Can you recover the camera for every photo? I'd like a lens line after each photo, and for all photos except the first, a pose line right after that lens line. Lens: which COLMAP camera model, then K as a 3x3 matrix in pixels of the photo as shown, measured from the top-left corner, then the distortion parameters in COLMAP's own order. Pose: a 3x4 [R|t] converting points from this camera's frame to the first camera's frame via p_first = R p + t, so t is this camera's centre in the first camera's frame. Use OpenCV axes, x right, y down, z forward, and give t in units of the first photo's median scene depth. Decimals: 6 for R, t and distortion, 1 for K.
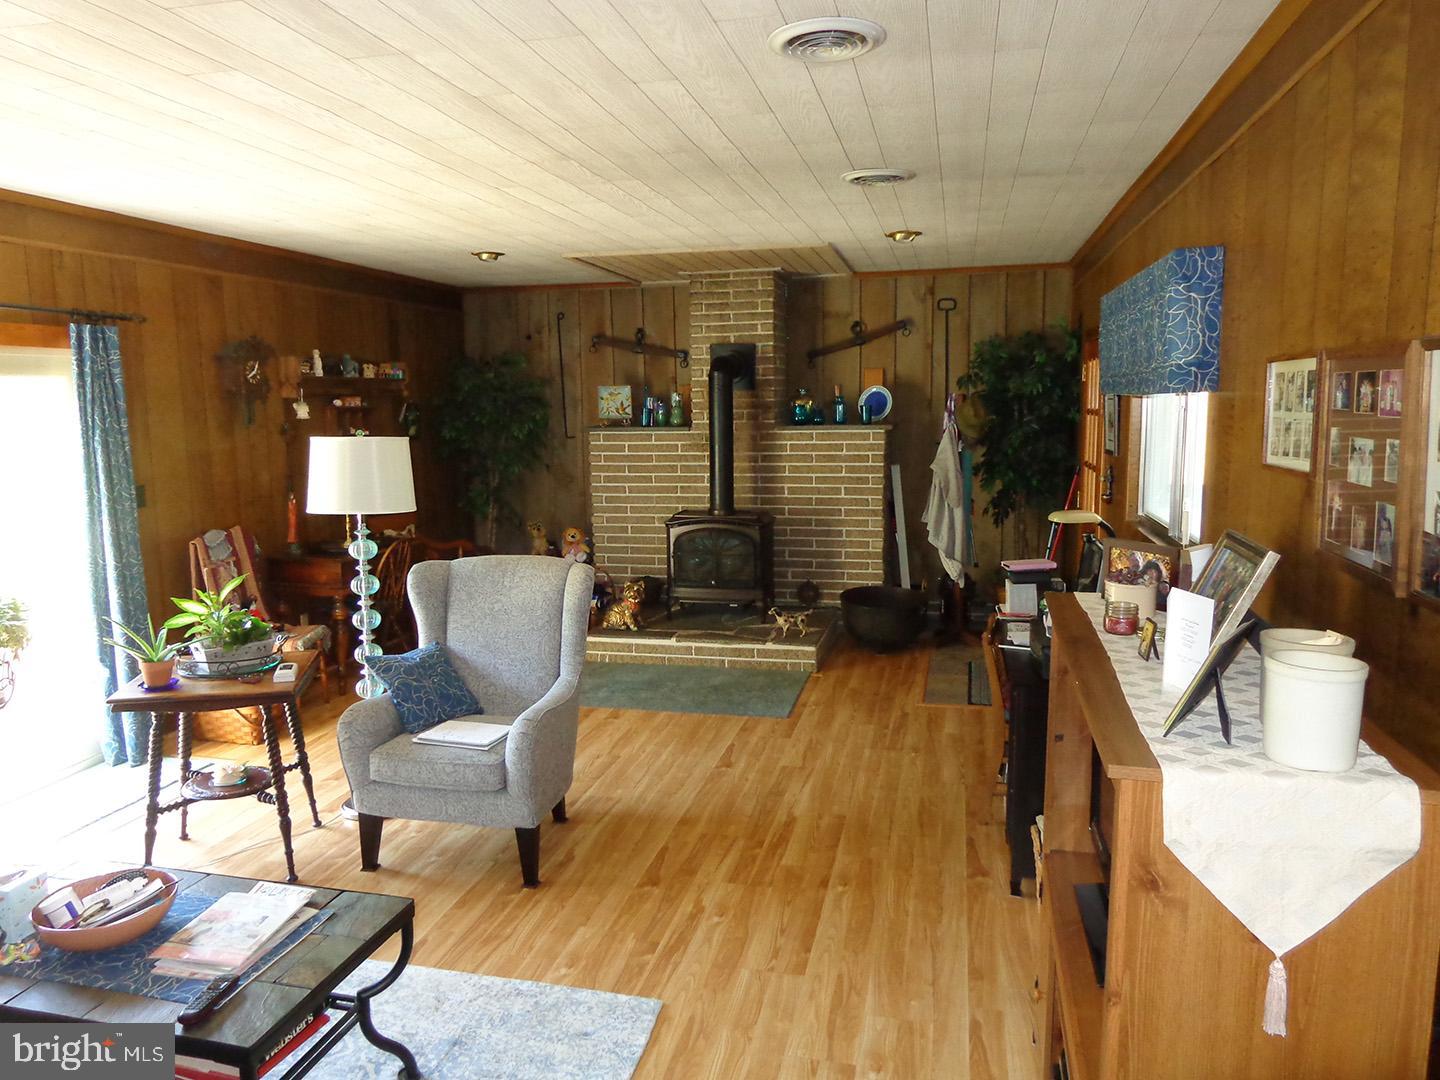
lens RADIAL K [[1015.9, 0, 719.8], [0, 1015.9, 535.3], [0, 0, 1]] dist [0.006763, 0.011001]
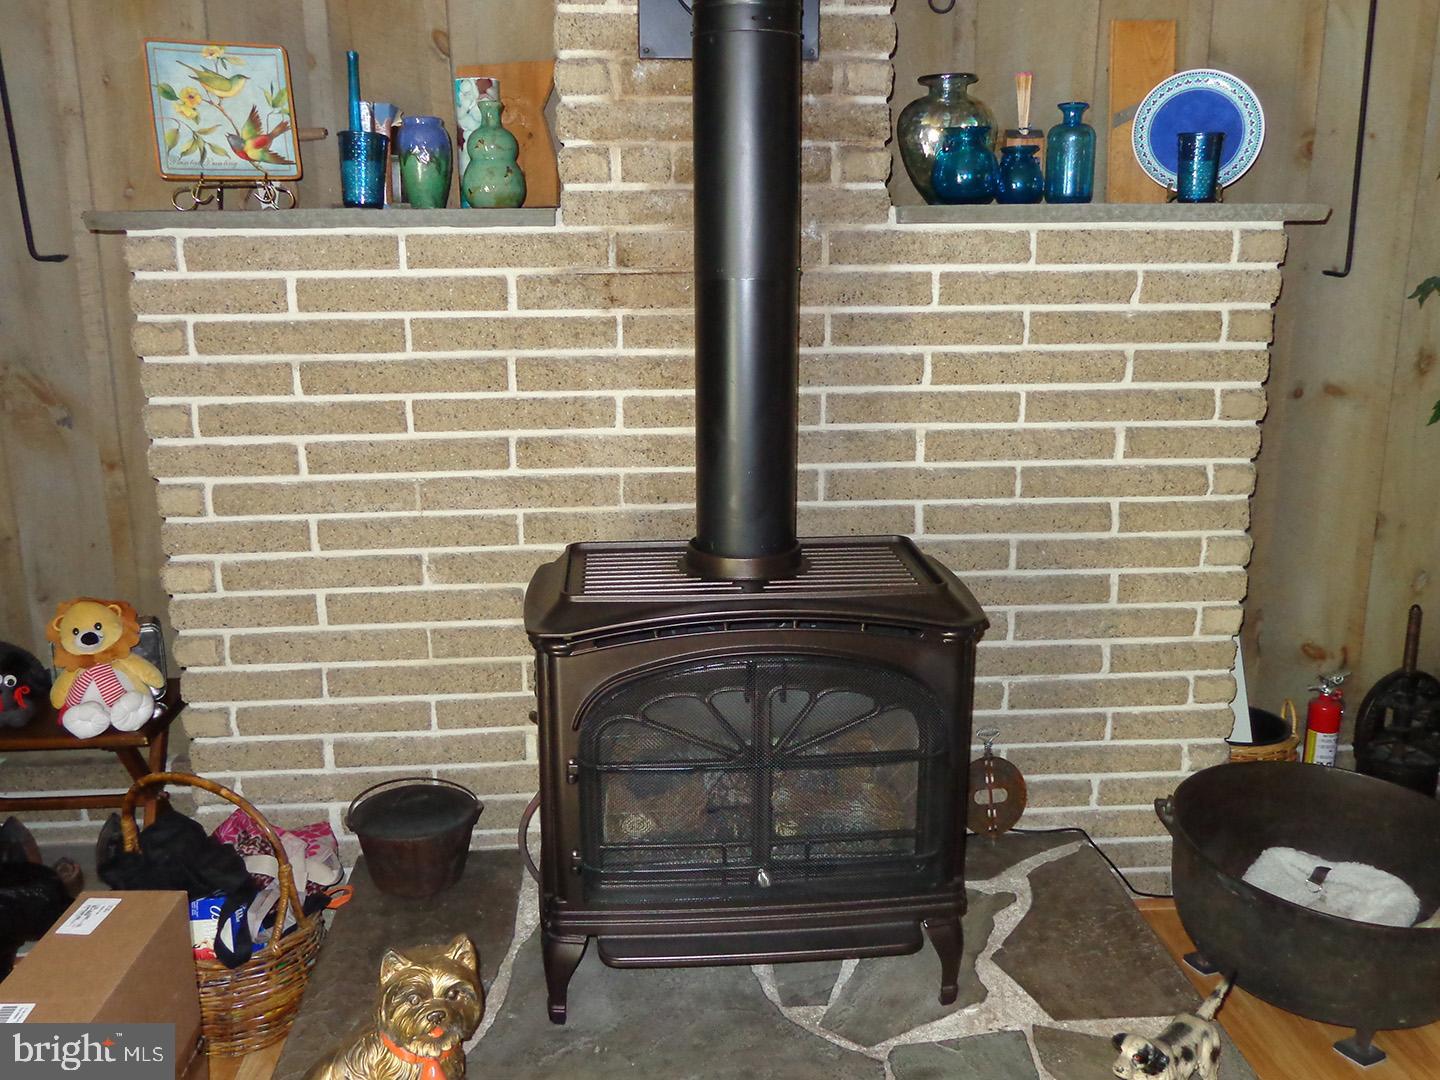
lens RADIAL K [[1269.3, 0, 716.6], [0, 1269.3, 549.3], [0, 0, 1]] dist [-0.032846, 0.001813]
pose [[0.951879, -0.067396, 0.298972, -0.092381], [0.032865, 0.992342, 0.119064, -0.059198], [-0.304707, -0.103509, 0.946805, 0.690835]]
